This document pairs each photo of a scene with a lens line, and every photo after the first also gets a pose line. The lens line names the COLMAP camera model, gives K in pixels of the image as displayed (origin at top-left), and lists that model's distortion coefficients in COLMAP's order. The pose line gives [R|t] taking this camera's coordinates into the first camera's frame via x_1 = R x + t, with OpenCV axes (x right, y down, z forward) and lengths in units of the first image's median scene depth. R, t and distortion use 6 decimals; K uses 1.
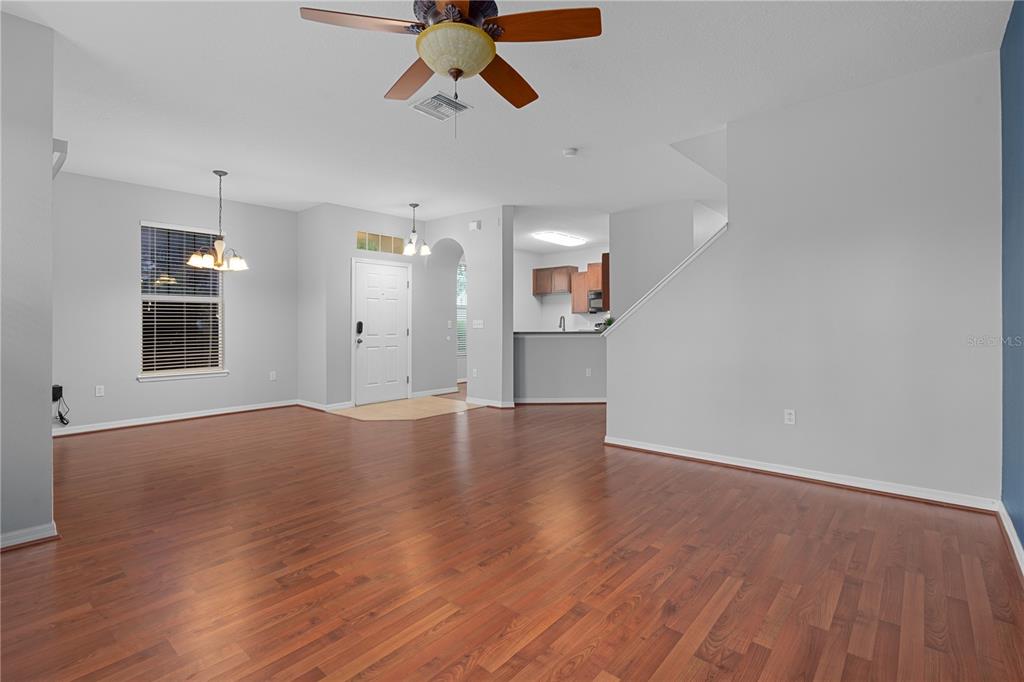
lens RADIAL K [[470.2, 0, 508.6], [0, 470.2, 333.2], [0, 0, 1]] dist [-0.007686, 0.000604]
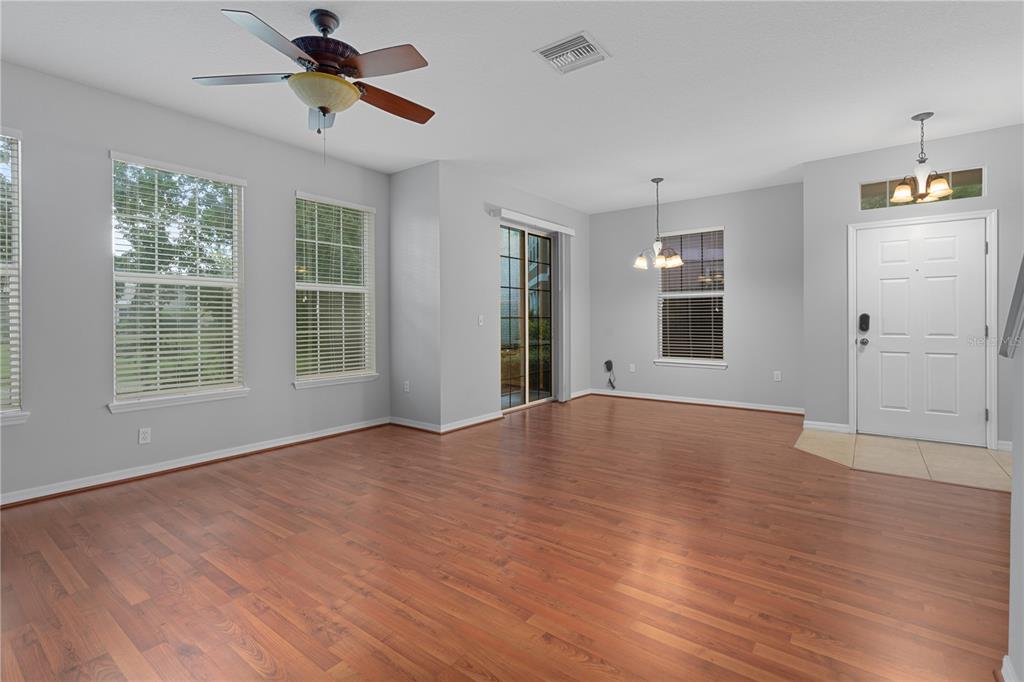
lens RADIAL K [[470.2, 0, 500.0], [0, 470.2, 319.6], [0, 0, 1]] dist [-0.007686, 0.000604]
pose [[0.075687, 0.003435, -0.997126, 0.454635], [-0.017978, 0.999836, 0.002079, -0.011184], [0.996970, 0.017769, 0.075736, 0.549396]]
